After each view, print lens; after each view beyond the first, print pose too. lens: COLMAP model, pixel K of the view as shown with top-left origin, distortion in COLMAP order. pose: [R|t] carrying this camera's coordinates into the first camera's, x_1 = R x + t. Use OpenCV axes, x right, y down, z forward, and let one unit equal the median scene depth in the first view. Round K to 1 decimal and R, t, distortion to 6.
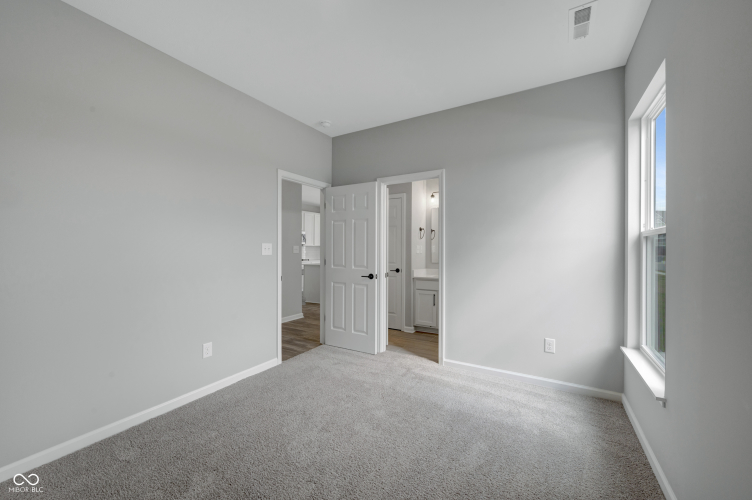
lens RADIAL K [[298.8, 0, 376.0], [0, 298.8, 250.0], [0, 0, 1]] dist [-0.001812, -0.000282]
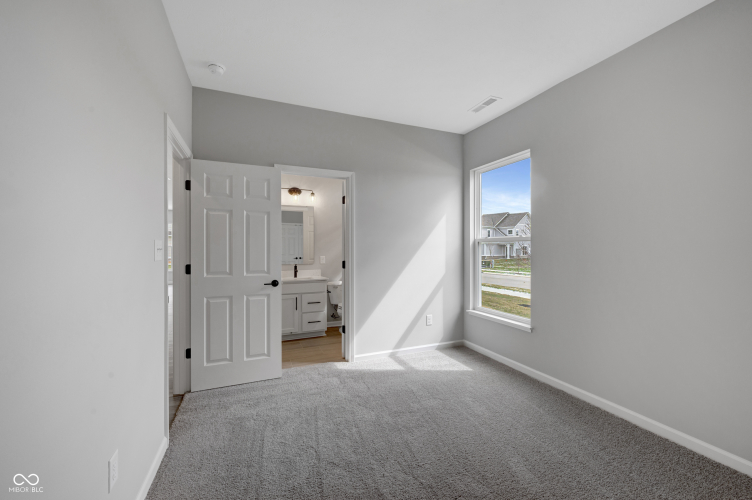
lens RADIAL K [[298.8, 0, 376.0], [0, 298.8, 250.0], [0, 0, 1]] dist [-0.001812, -0.000282]
pose [[0.592249, -0.003494, 0.805747, -0.510394], [0.004231, 0.999990, 0.001227, -0.002125], [-0.805744, 0.002682, 0.592258, 0.296103]]
